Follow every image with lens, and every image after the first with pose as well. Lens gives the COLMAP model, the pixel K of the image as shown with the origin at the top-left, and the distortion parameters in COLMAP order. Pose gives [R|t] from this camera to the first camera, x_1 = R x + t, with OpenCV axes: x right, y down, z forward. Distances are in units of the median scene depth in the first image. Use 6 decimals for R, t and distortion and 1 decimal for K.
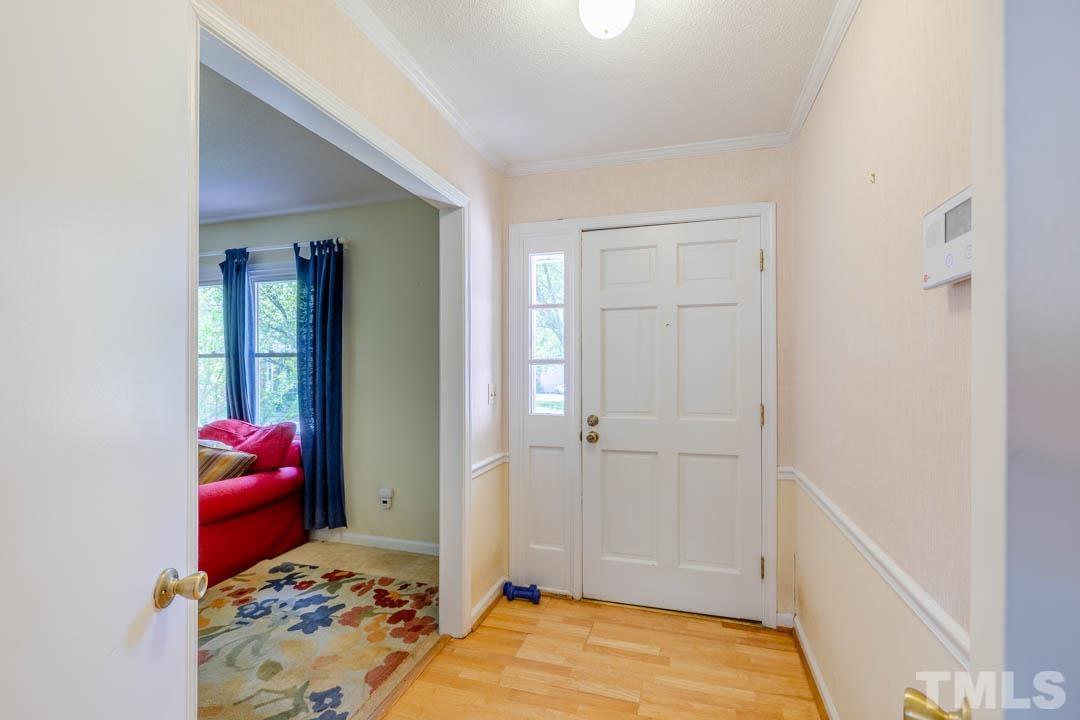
lens RADIAL K [[460.9, 0, 539.3], [0, 460.9, 365.6], [0, 0, 1]] dist [0.002310, -0.001604]
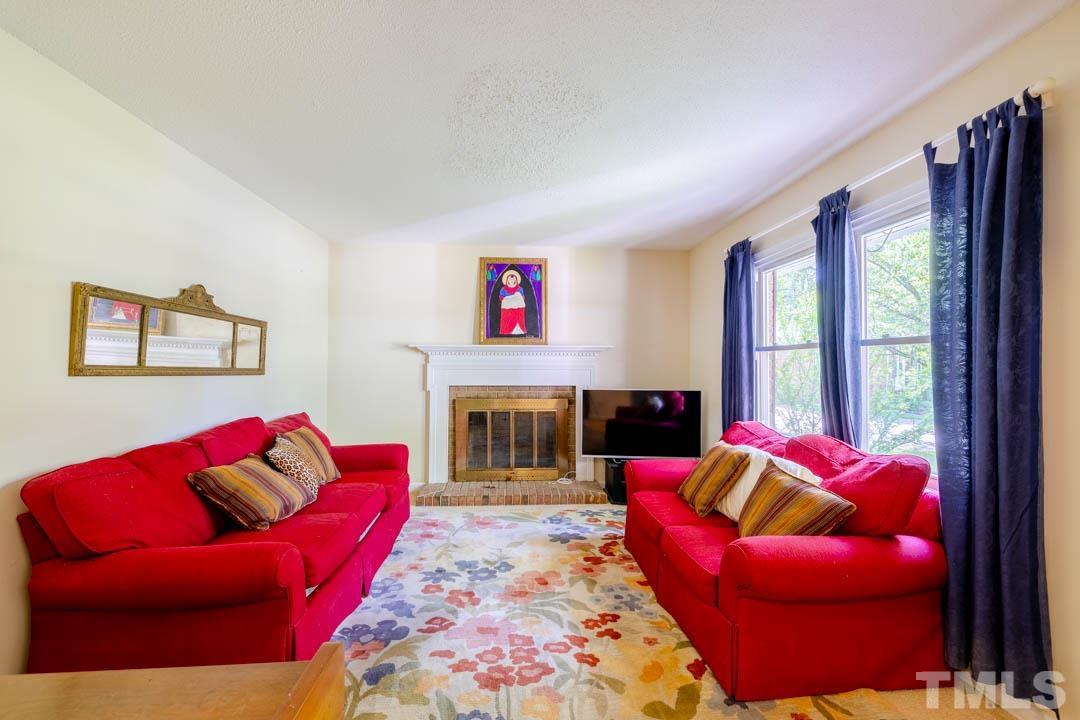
lens RADIAL K [[460.9, 0, 554.5], [0, 460.9, 360.4], [0, 0, 1]] dist [0.002310, -0.001604]
pose [[0.384020, -0.004354, -0.923314, -0.183662], [0.002534, 0.999990, -0.003661, 0.004127], [0.923321, -0.000934, 0.384028, 0.361850]]
